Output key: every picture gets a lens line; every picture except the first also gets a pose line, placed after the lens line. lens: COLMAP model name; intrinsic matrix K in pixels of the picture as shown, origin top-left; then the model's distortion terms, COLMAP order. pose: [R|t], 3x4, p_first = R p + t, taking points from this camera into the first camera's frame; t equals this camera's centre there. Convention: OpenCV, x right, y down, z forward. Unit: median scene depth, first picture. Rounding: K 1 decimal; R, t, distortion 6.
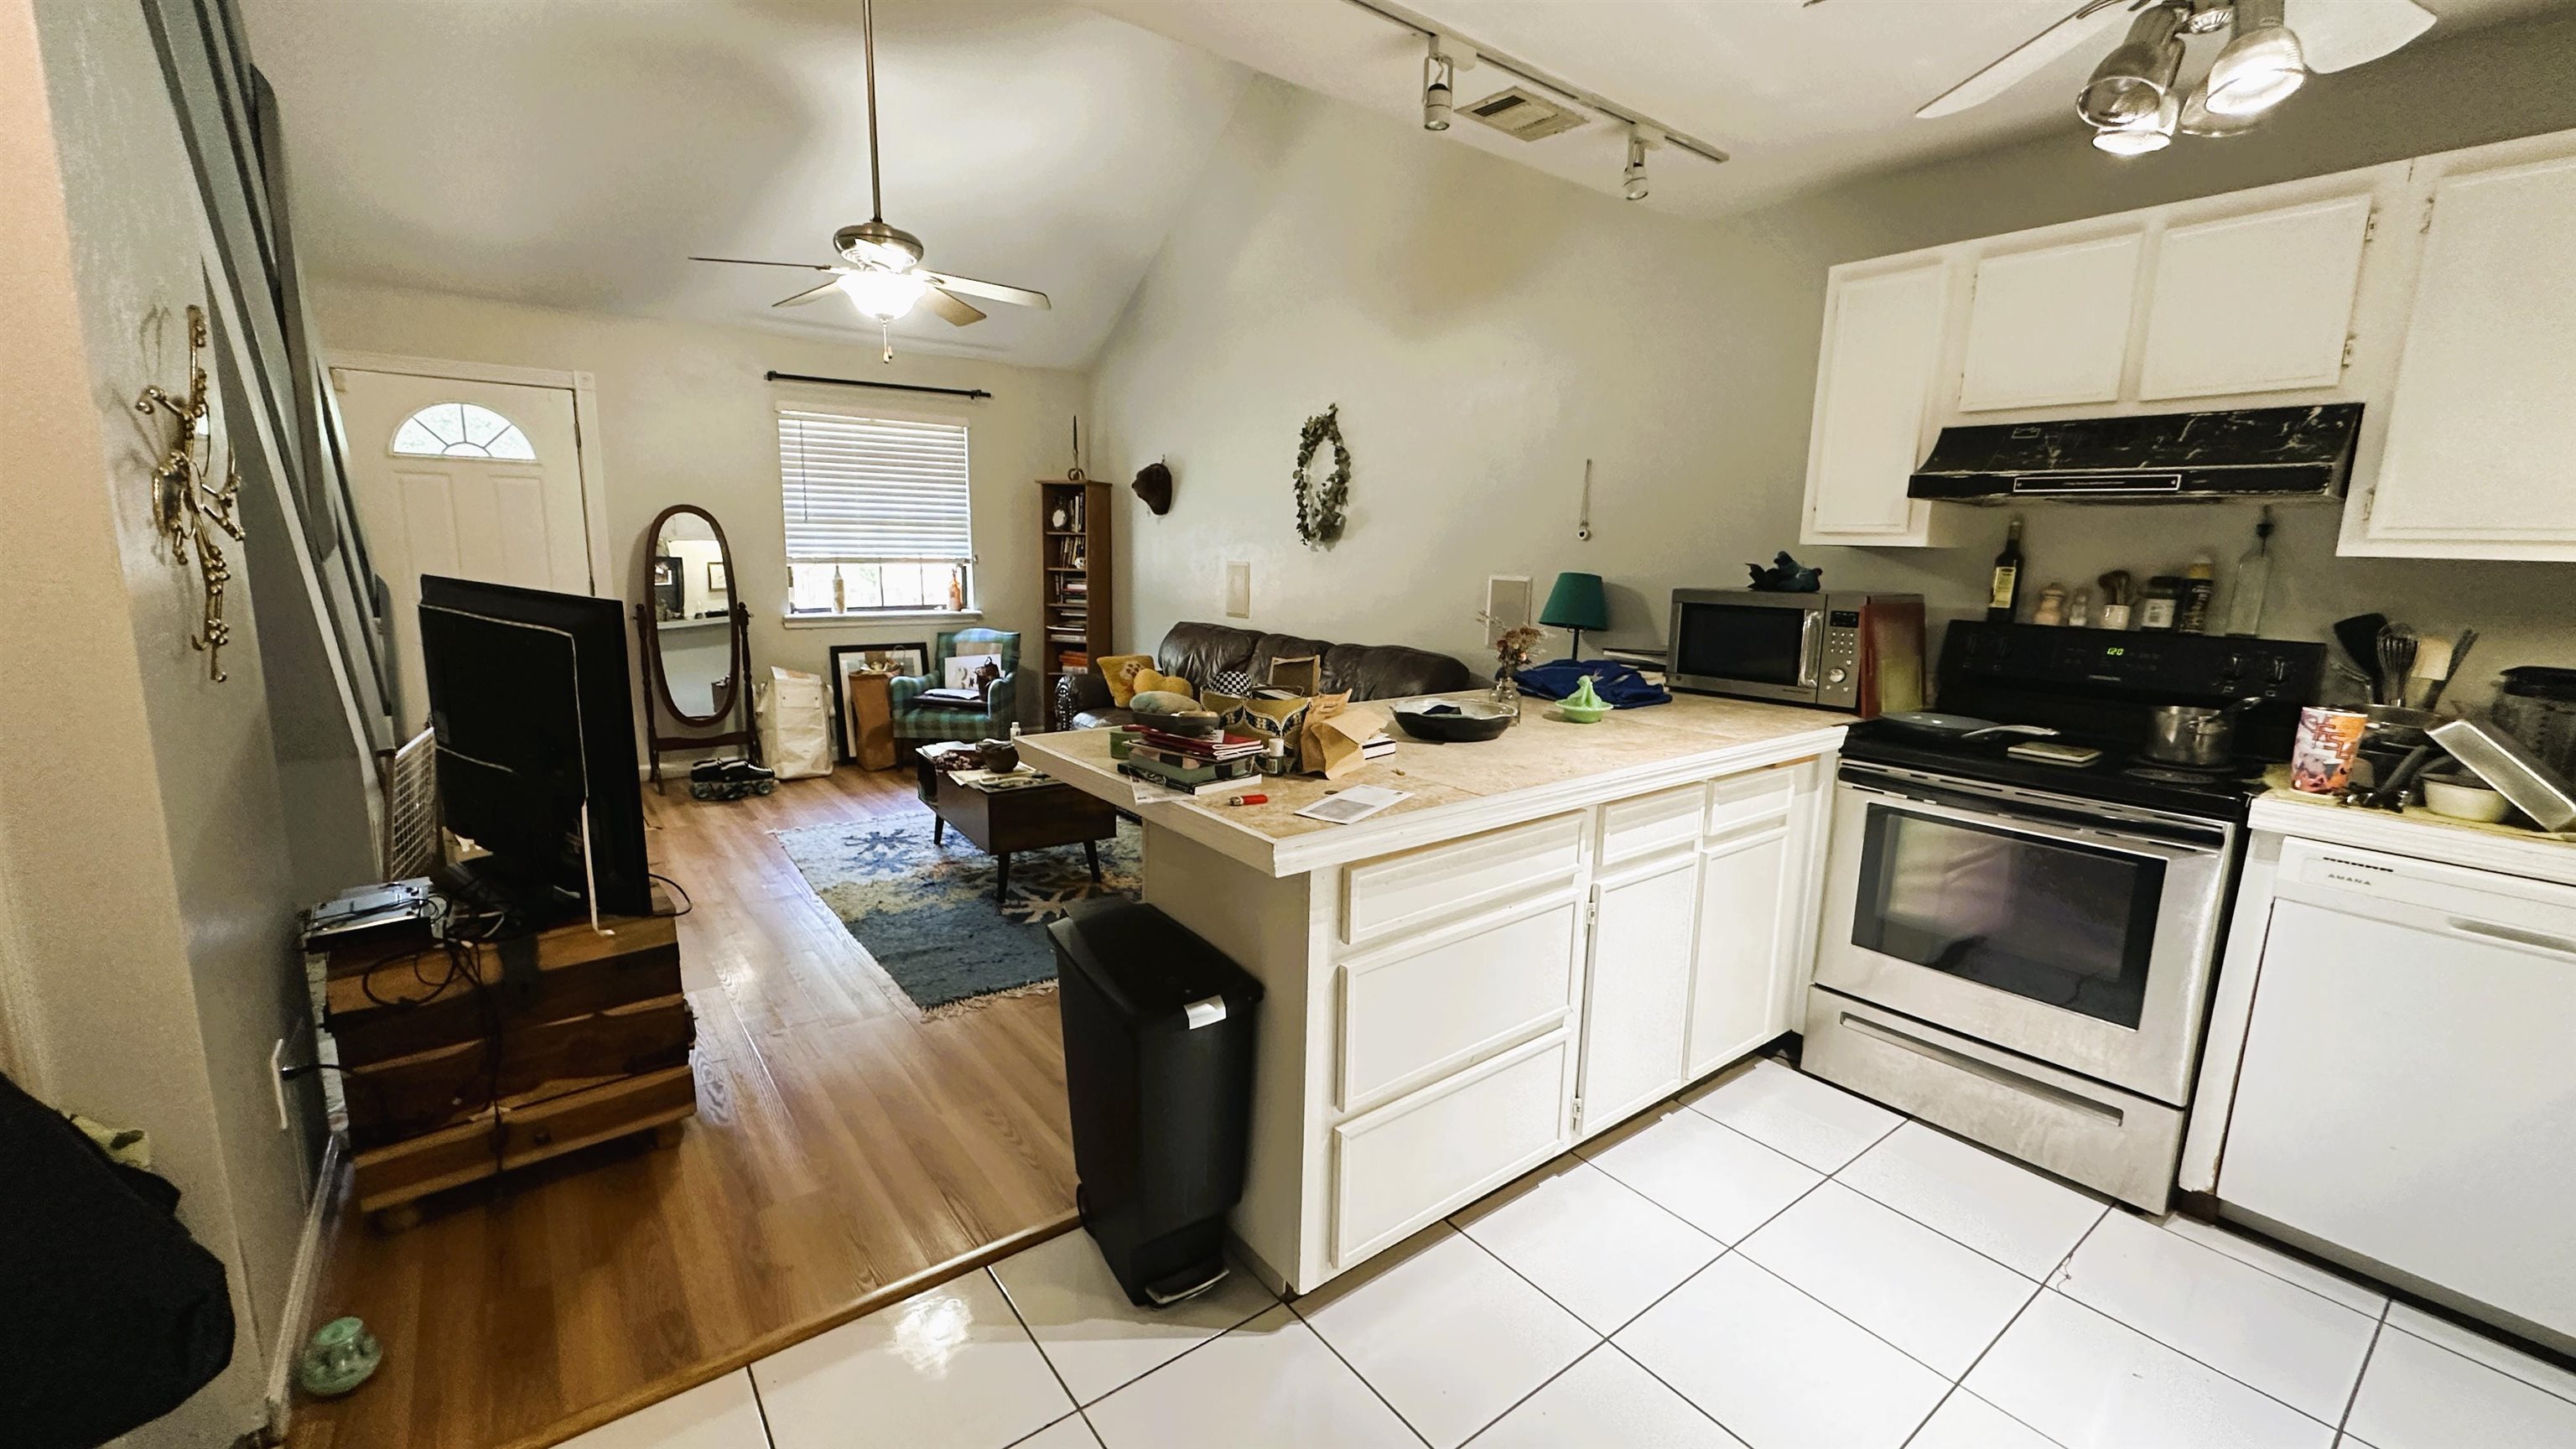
lens RADIAL K [[1030.8, 0, 1287.6], [0, 1030.8, 720.6], [0, 0, 1]] dist [-0.001989, -0.000059]
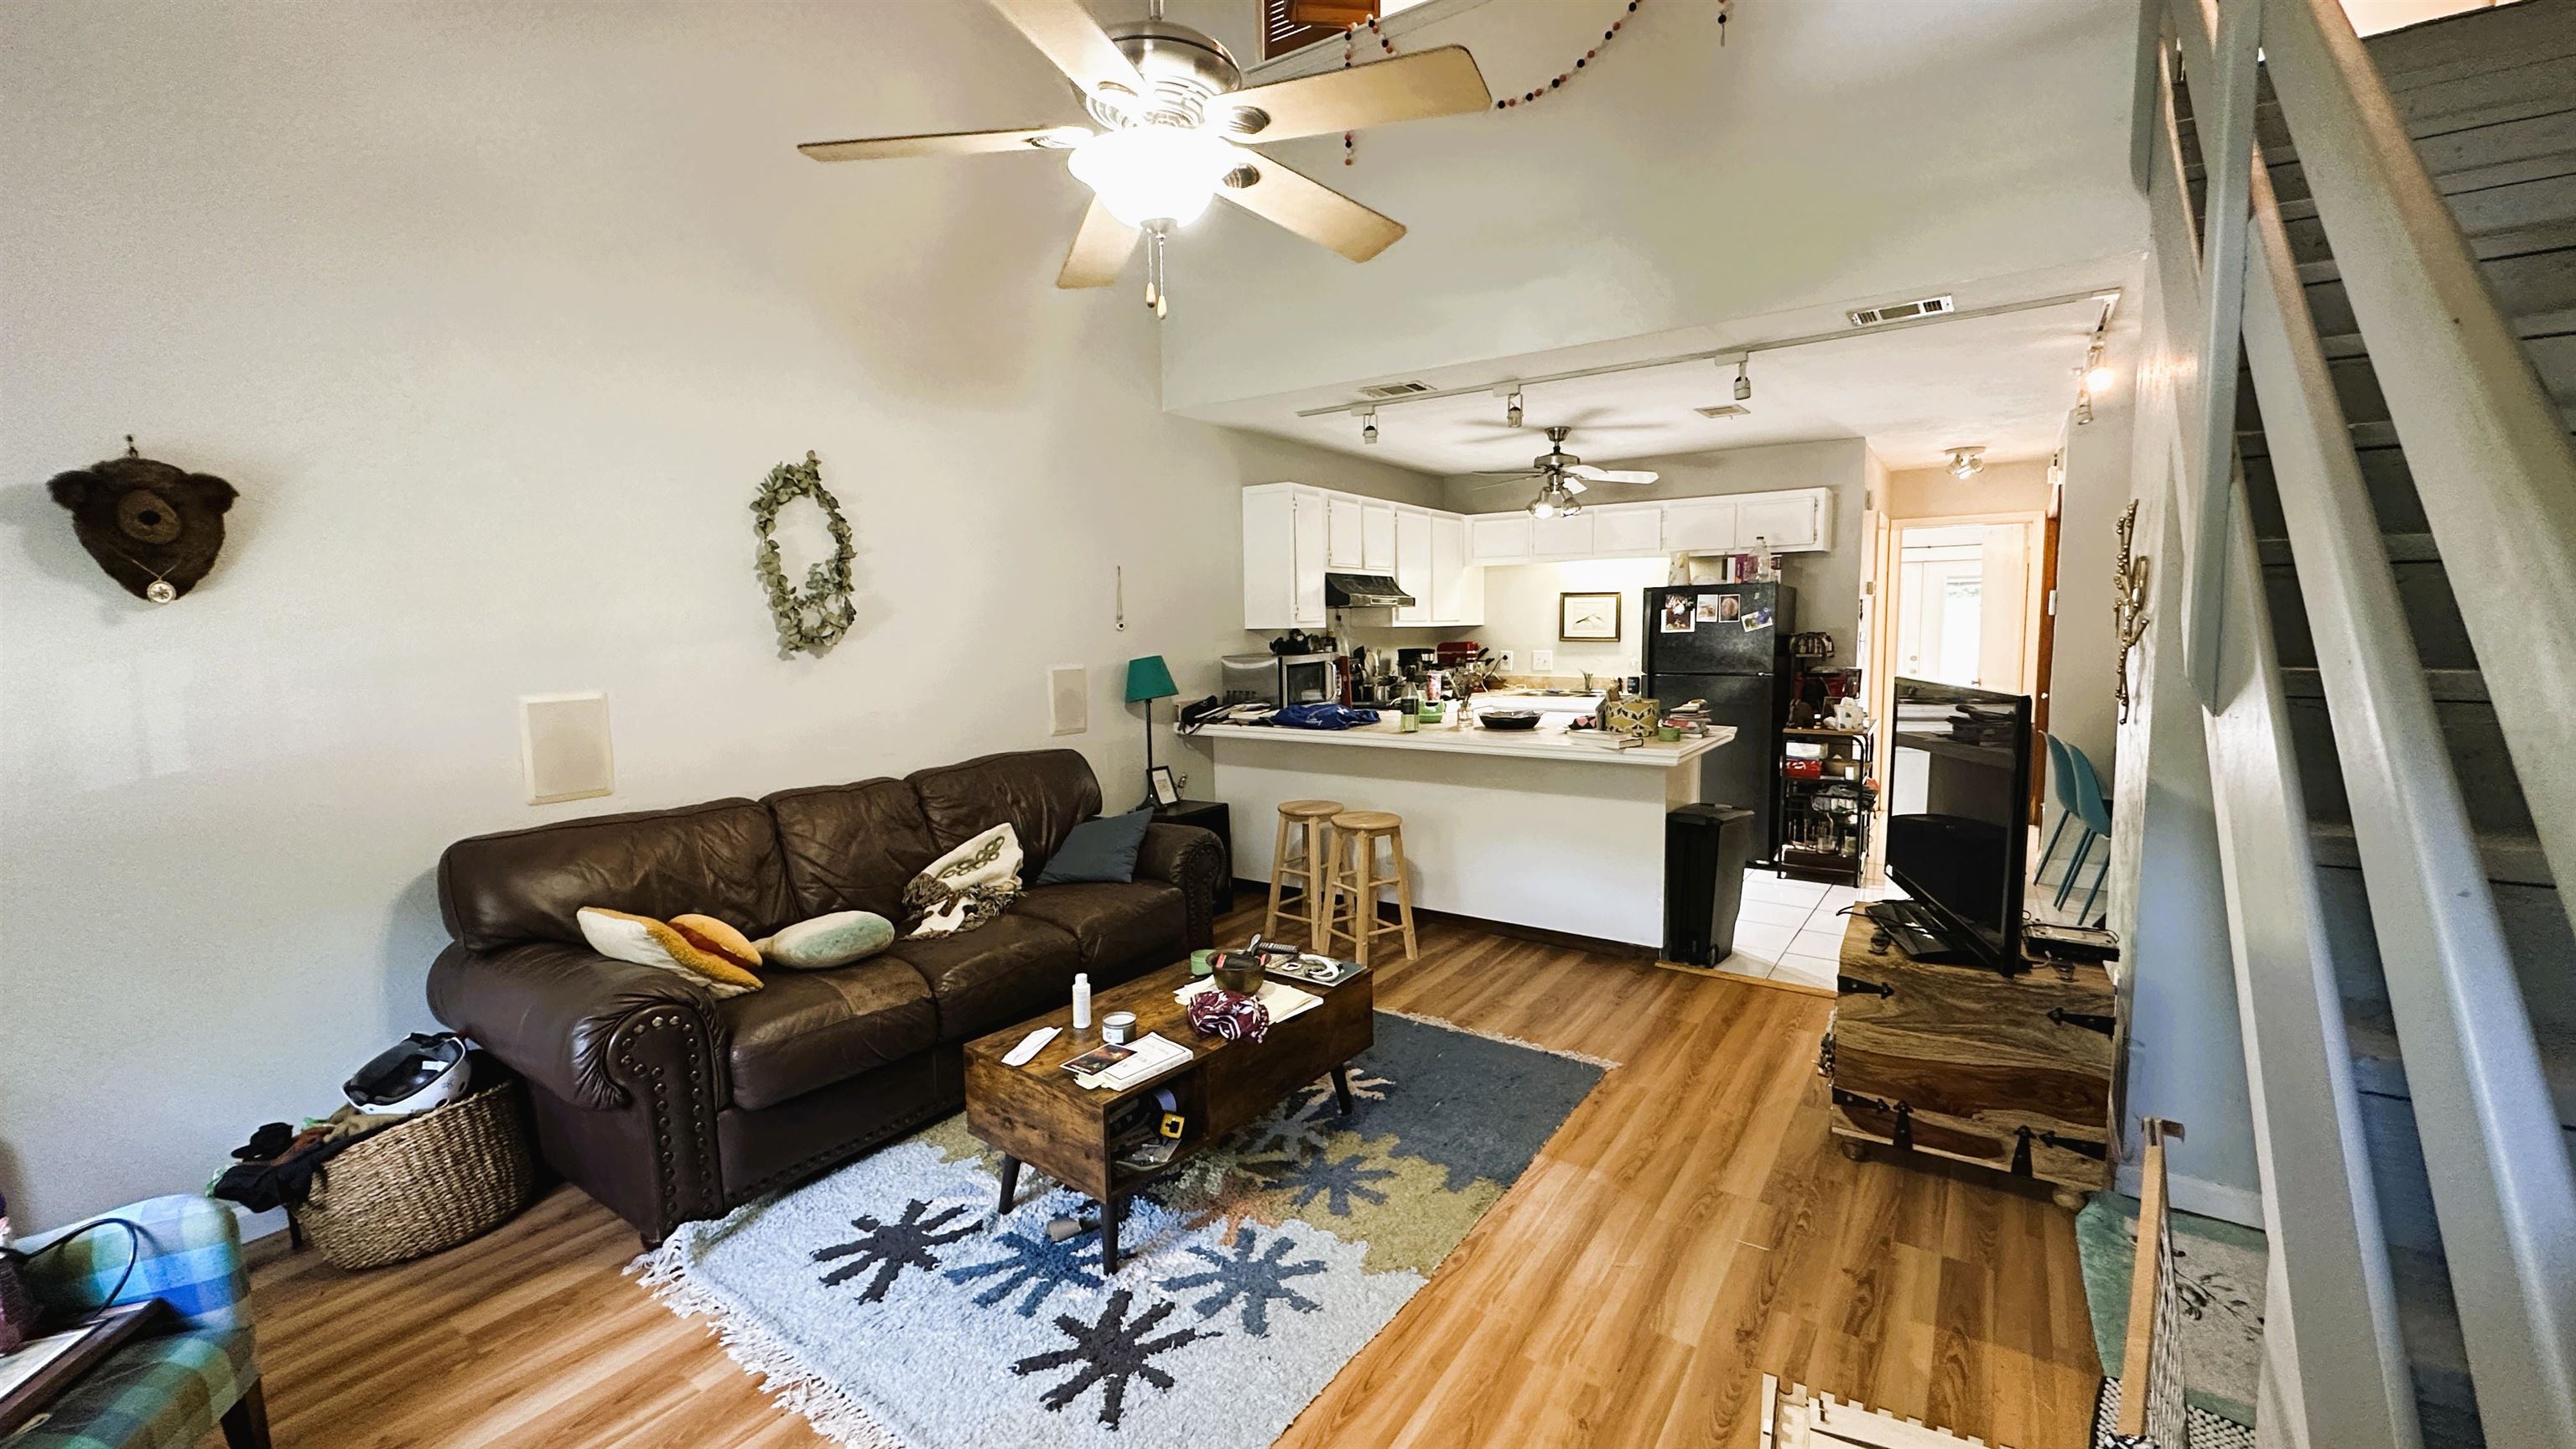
lens RADIAL K [[1030.8, 0, 1287.6], [0, 1030.8, 720.6], [0, 0, 1]] dist [-0.001989, -0.000059]
pose [[-0.309224, -0.106723, 0.944982, -1.350411], [0.171660, 0.971097, 0.165844, -0.342554], [-0.935368, 0.213498, -0.281966, 1.686183]]
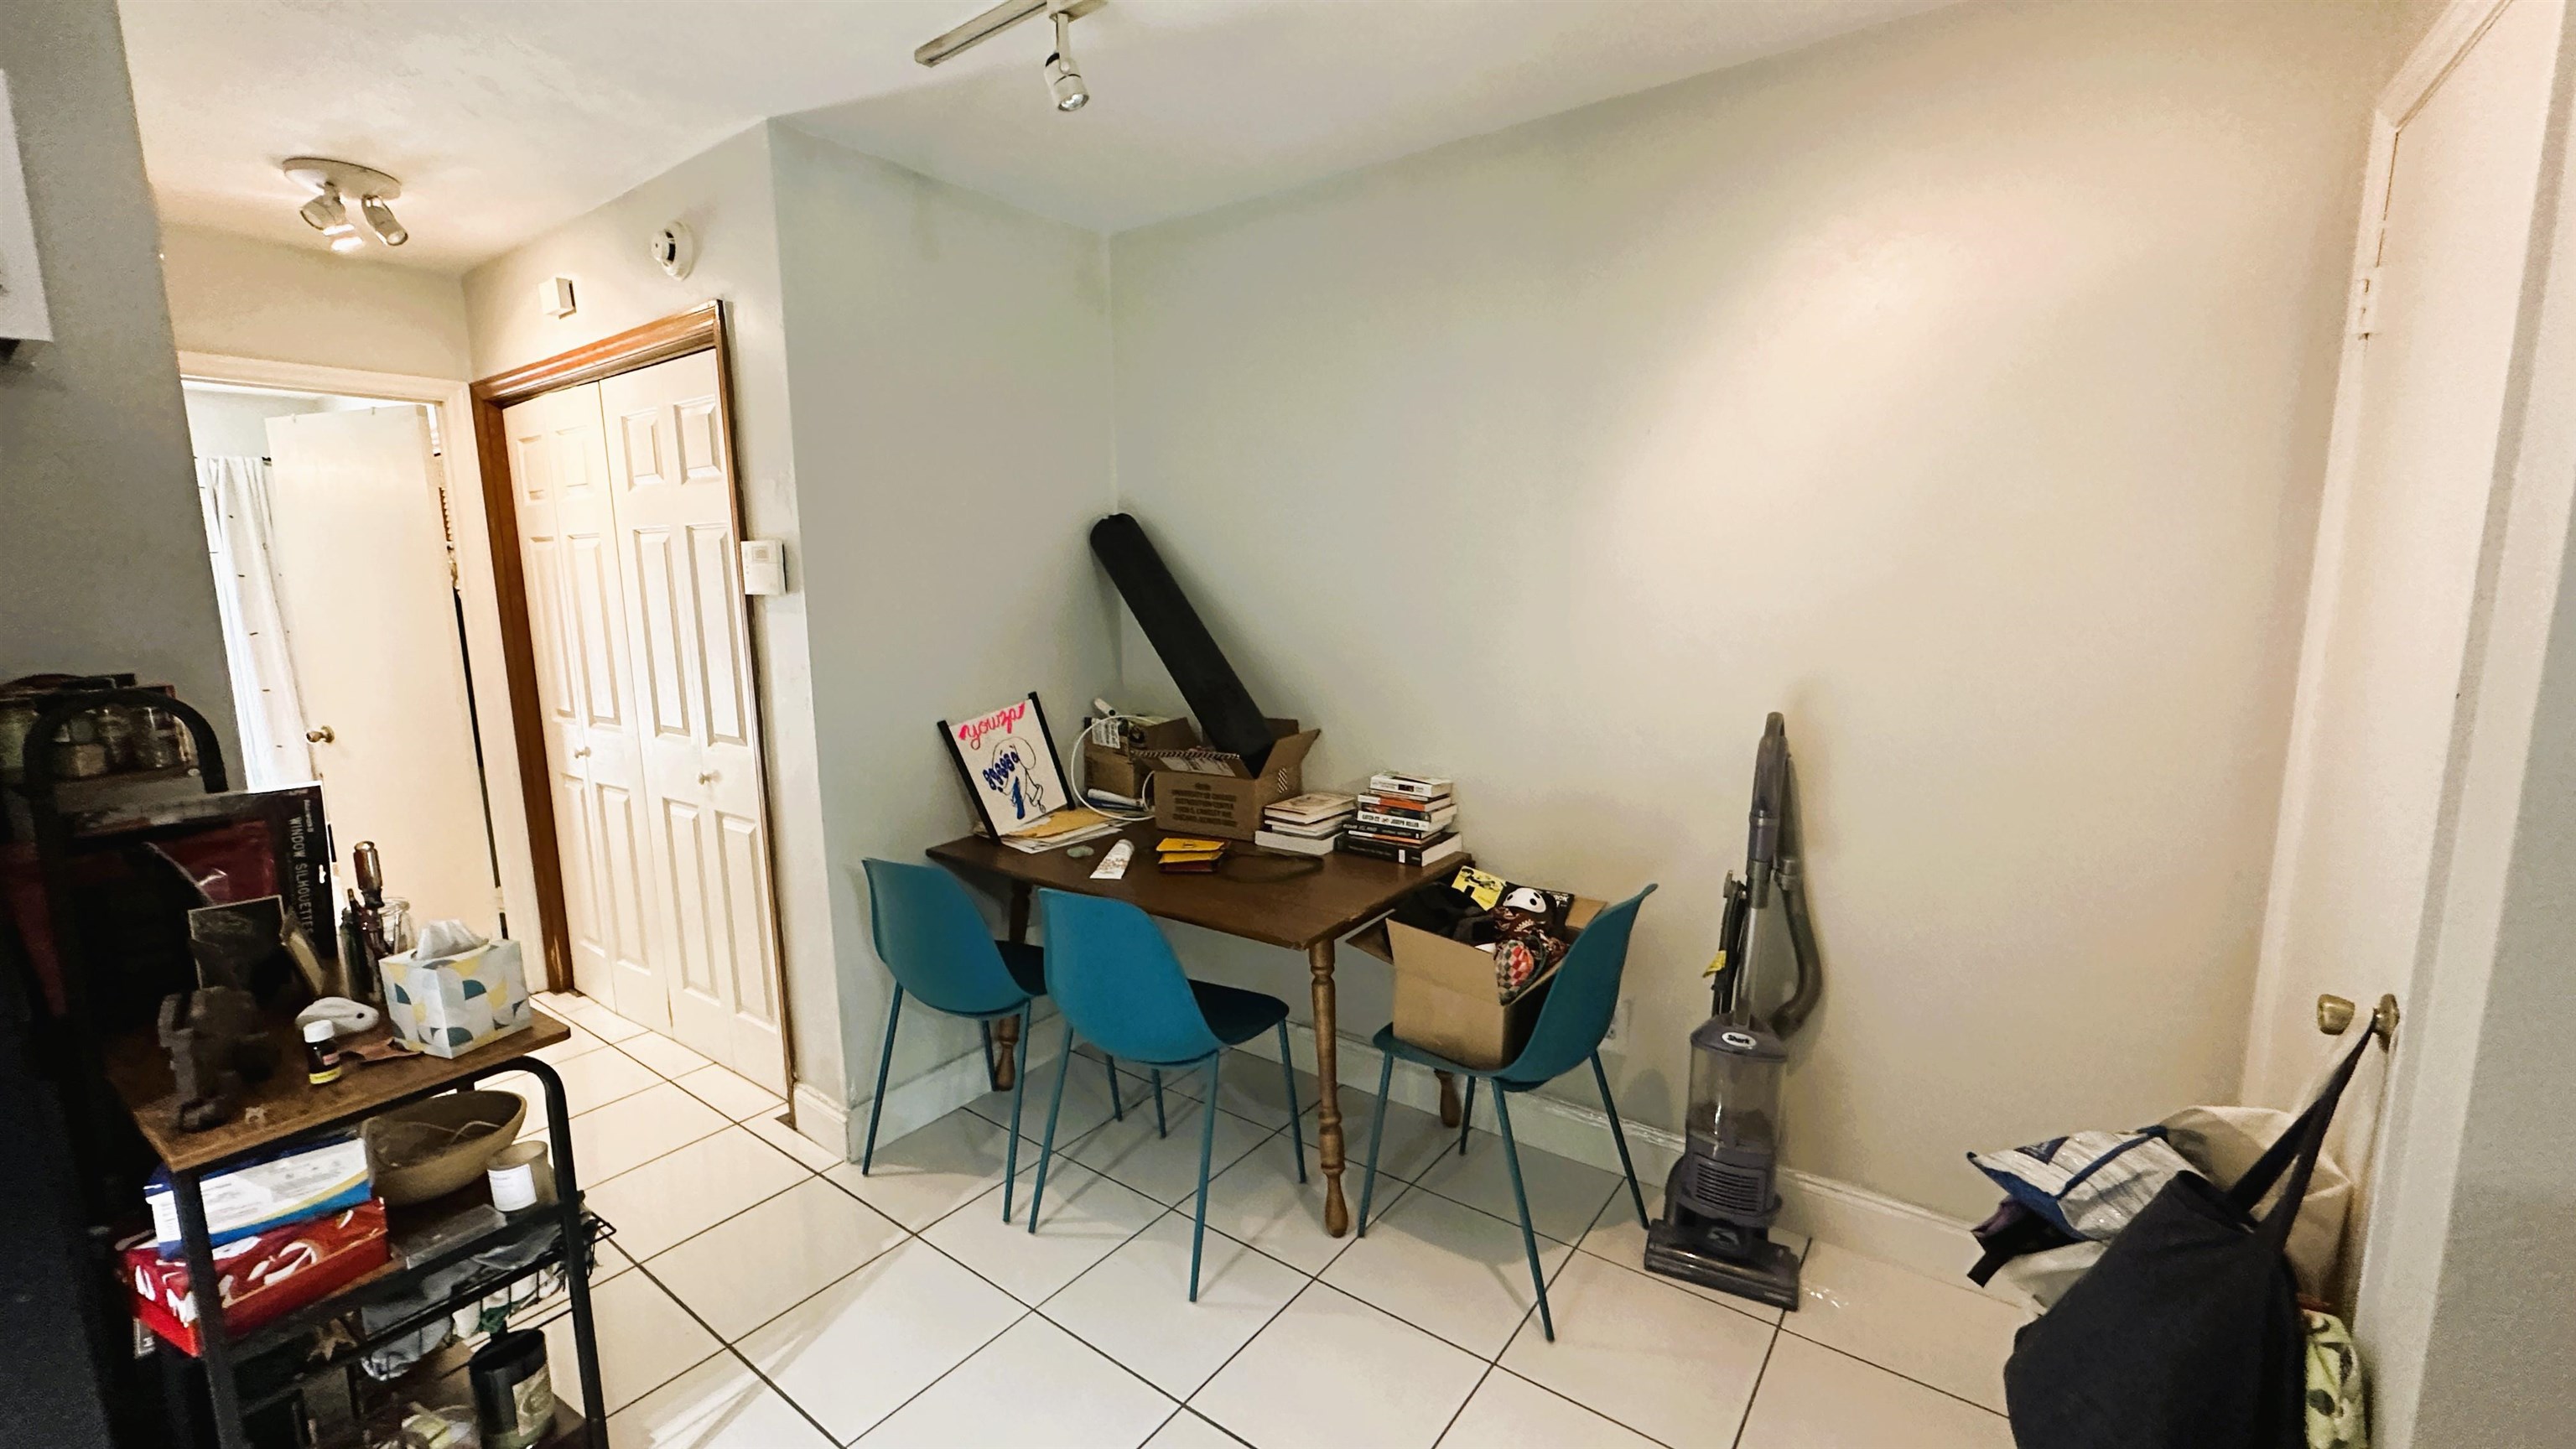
lens RADIAL K [[1030.8, 0, 1287.6], [0, 1030.8, 720.6], [0, 0, 1]] dist [-0.001989, -0.000059]
pose [[-0.959187, 0.036097, -0.280459, -0.079920], [-0.053115, 0.951165, 0.304080, -0.149968], [0.277740, 0.306566, -0.910427, 0.673473]]
